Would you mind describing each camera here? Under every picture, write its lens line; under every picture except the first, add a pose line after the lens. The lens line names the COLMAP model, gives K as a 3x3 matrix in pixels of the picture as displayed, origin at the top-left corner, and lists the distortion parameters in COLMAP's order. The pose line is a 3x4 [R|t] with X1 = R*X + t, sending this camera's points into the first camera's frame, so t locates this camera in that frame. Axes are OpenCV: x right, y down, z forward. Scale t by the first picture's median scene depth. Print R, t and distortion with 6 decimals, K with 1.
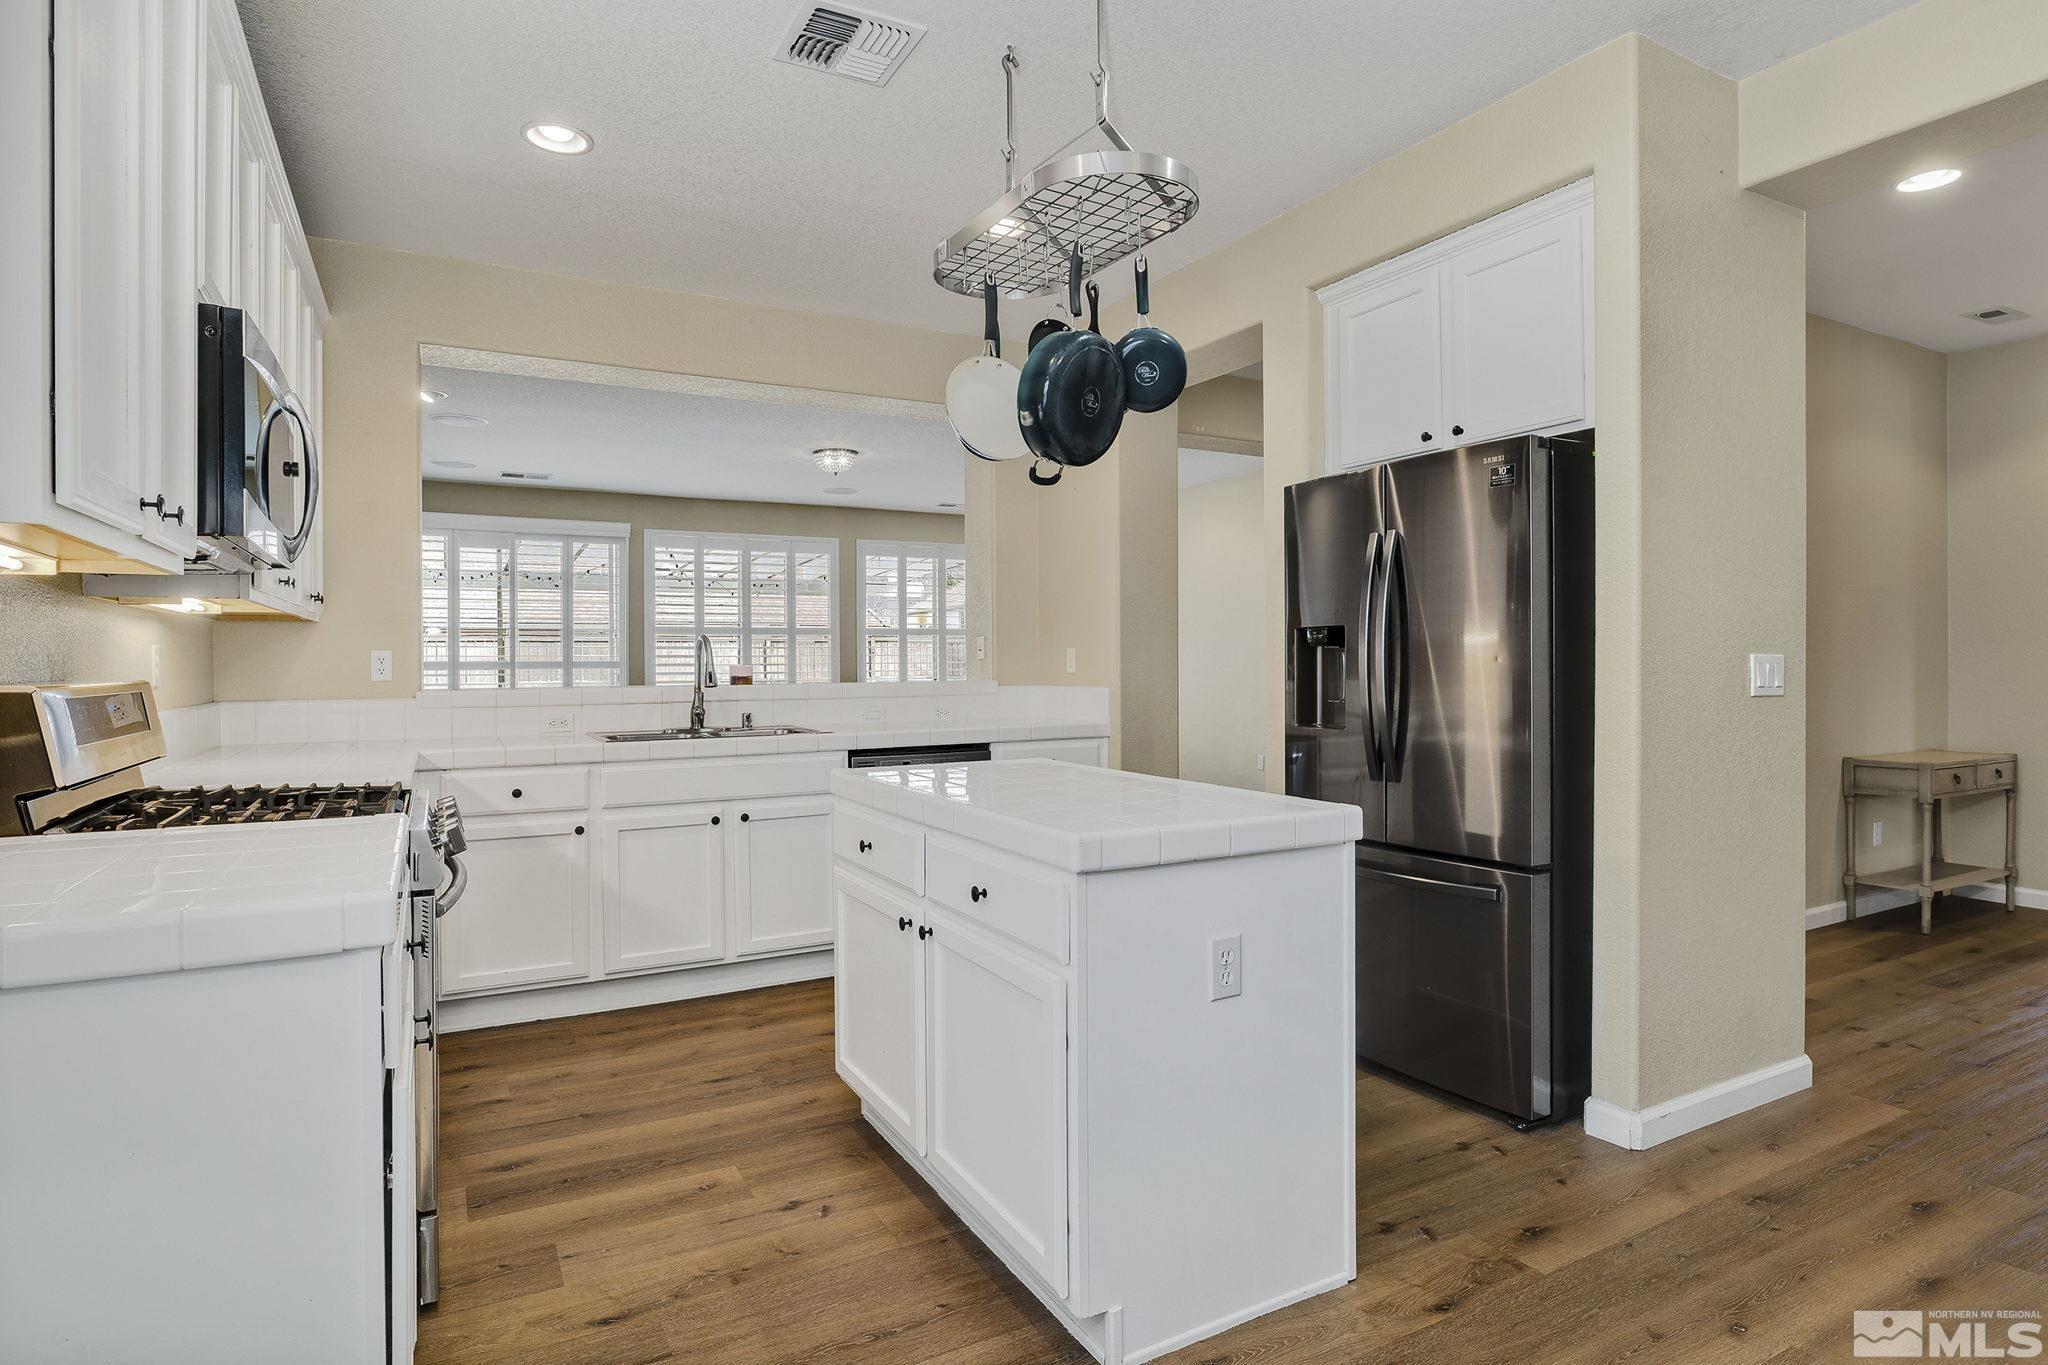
lens RADIAL K [[1107.6, 0, 1041.5], [0, 1107.6, 677.0], [0, 0, 1]] dist [0.003523, 0.000670]
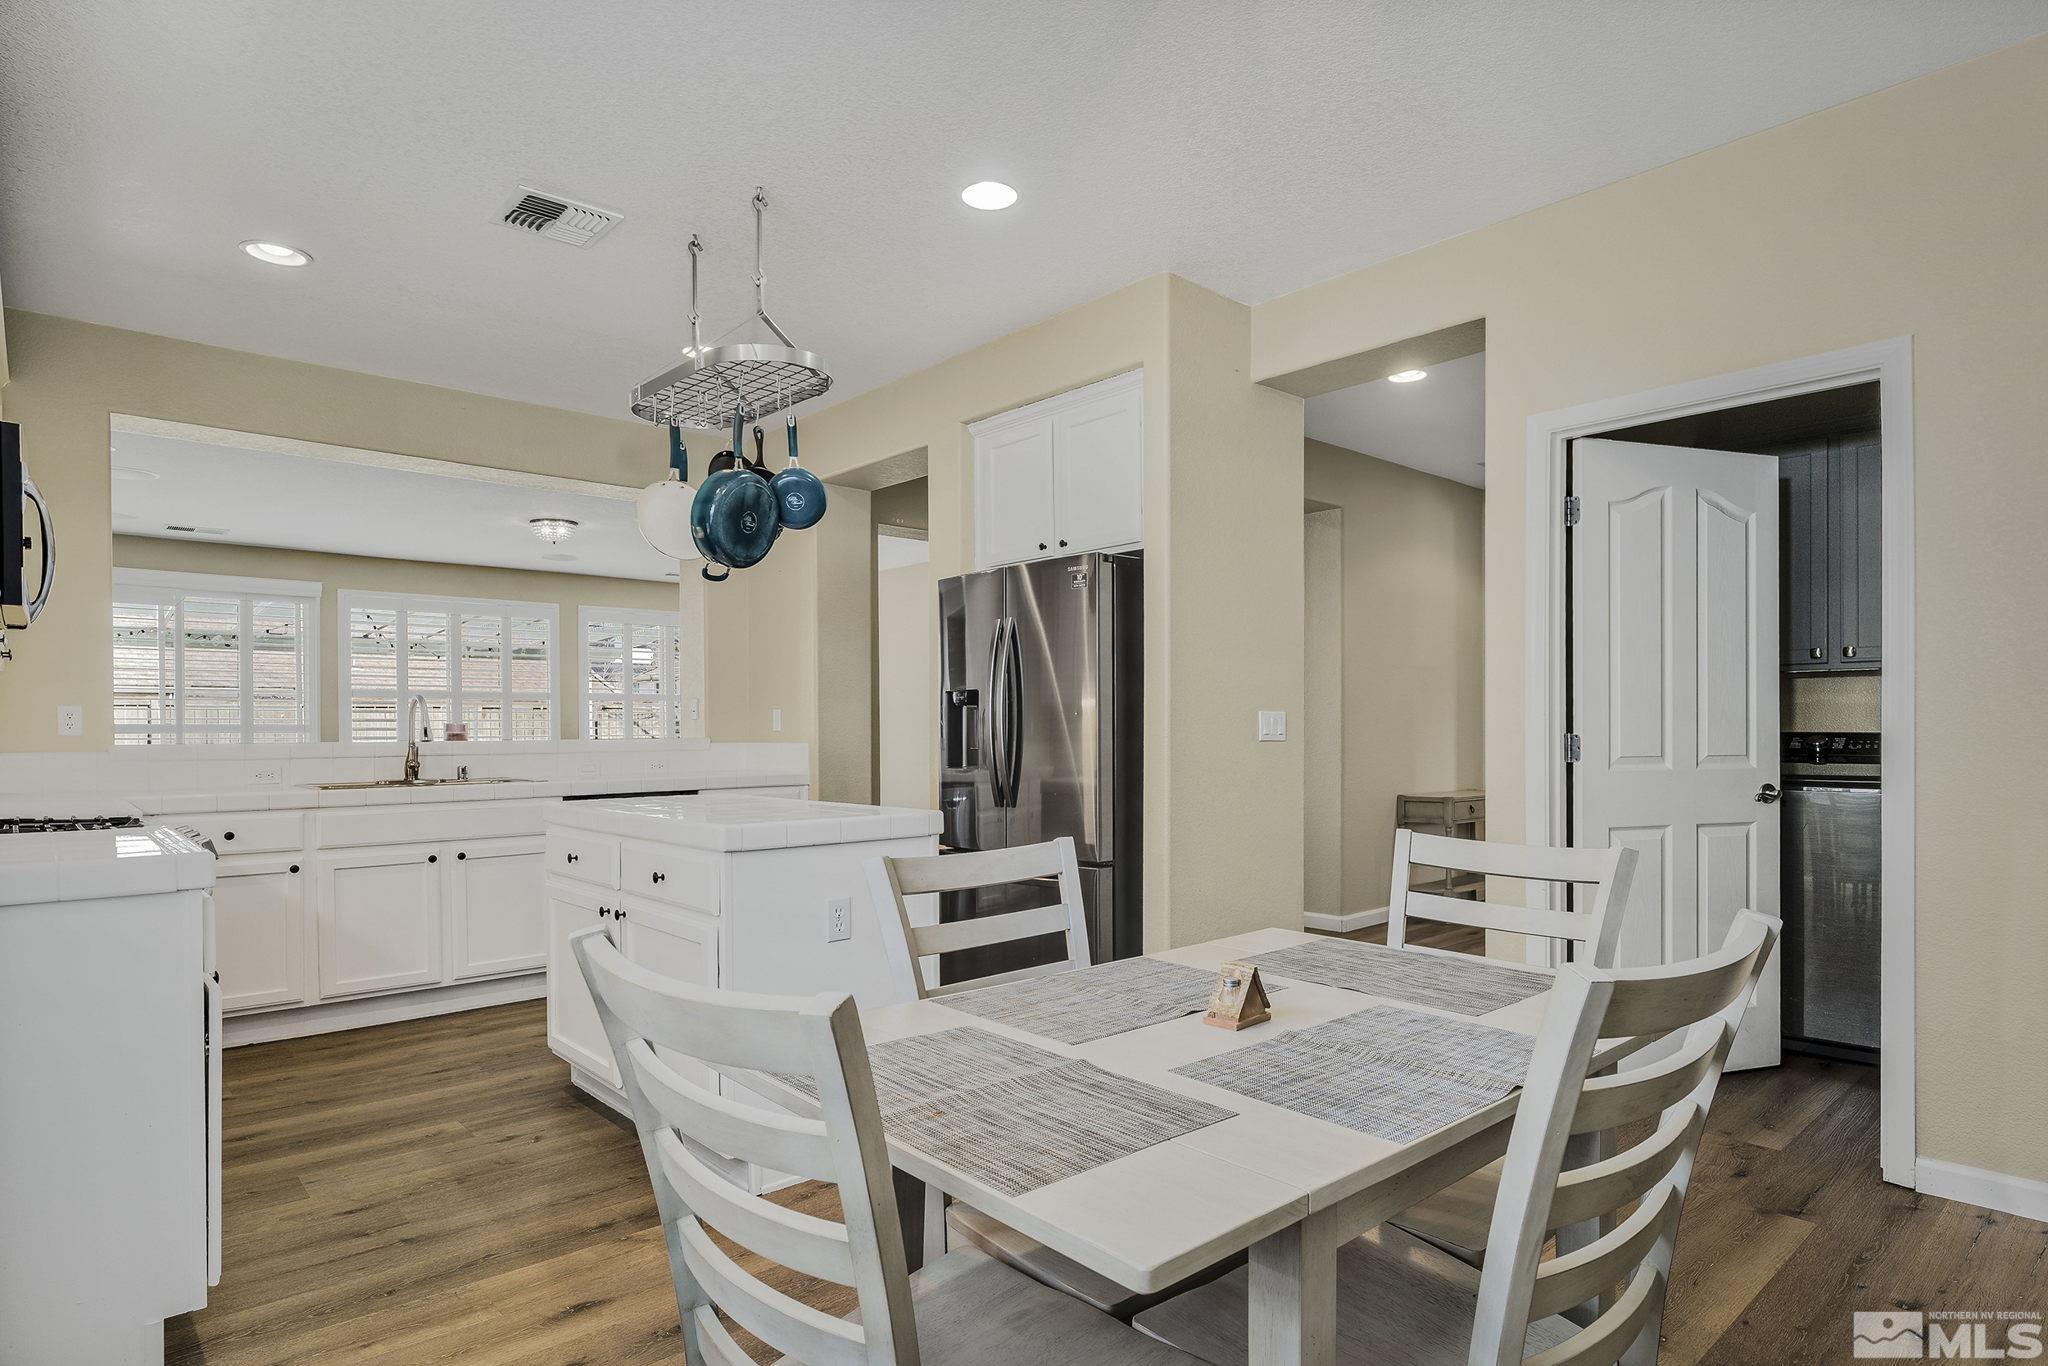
lens RADIAL K [[1107.6, 0, 1107.9], [0, 1107.6, 737.9], [0, 0, 1]] dist [0.003523, 0.000670]
pose [[0.962534, -0.004068, 0.271132, 0.064888], [0.006345, 0.999952, -0.007521, 0.021179], [-0.271088, 0.008960, 0.962513, -0.287978]]
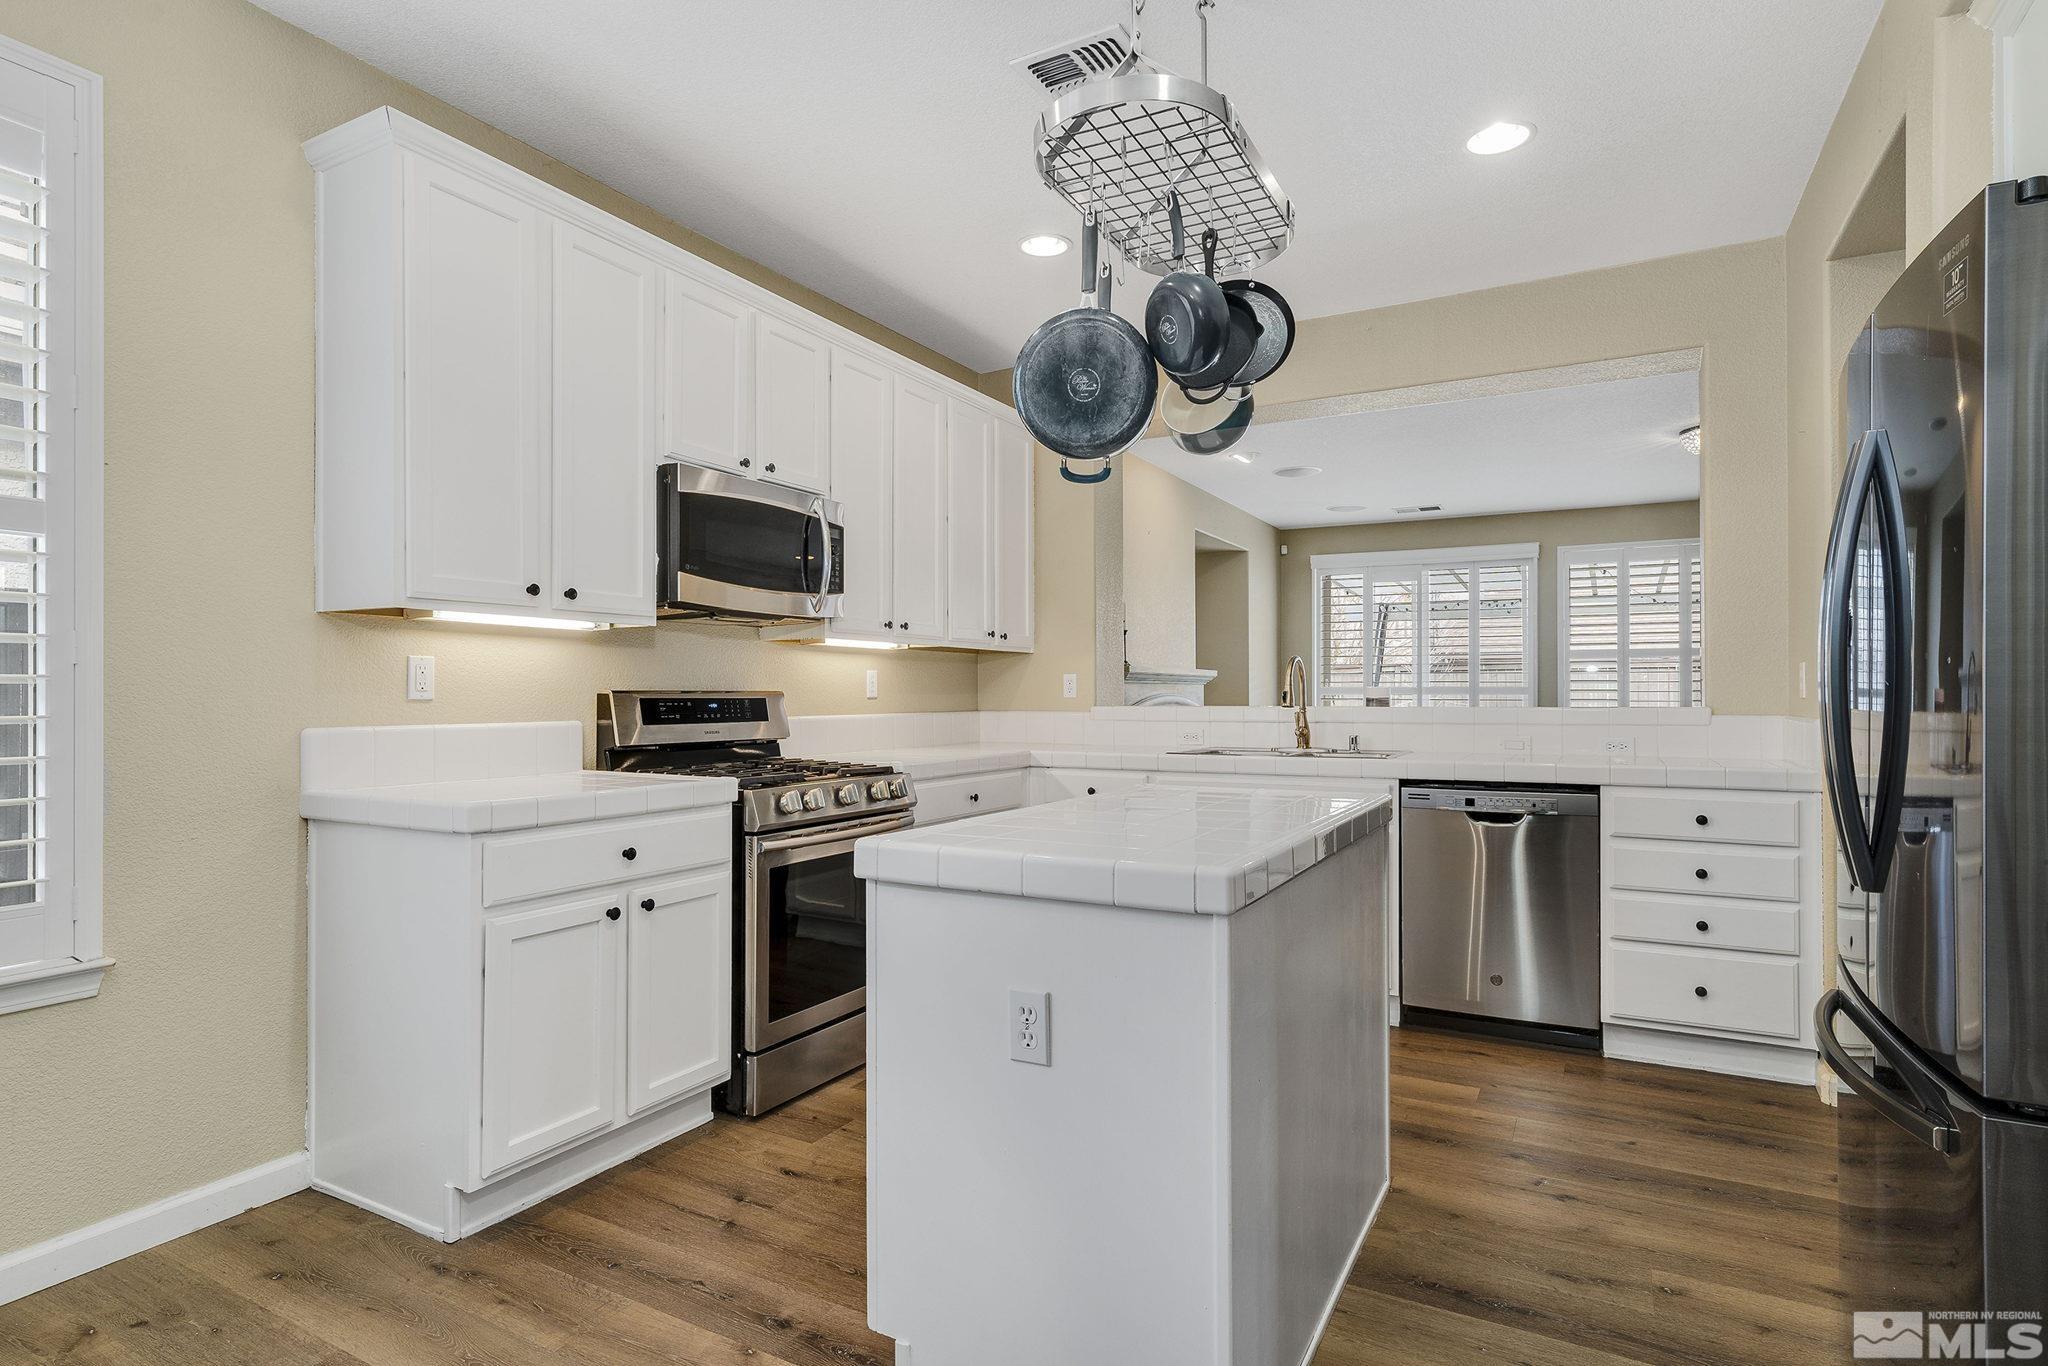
lens RADIAL K [[1107.6, 0, 1027.2], [0, 1107.6, 688.9], [0, 0, 1]] dist [0.003523, 0.000670]
pose [[0.521793, 0.001574, -0.853071, 0.503307], [-0.016276, 0.999835, -0.008110, 0.005080], [0.852917, 0.018116, 0.521732, 0.307514]]
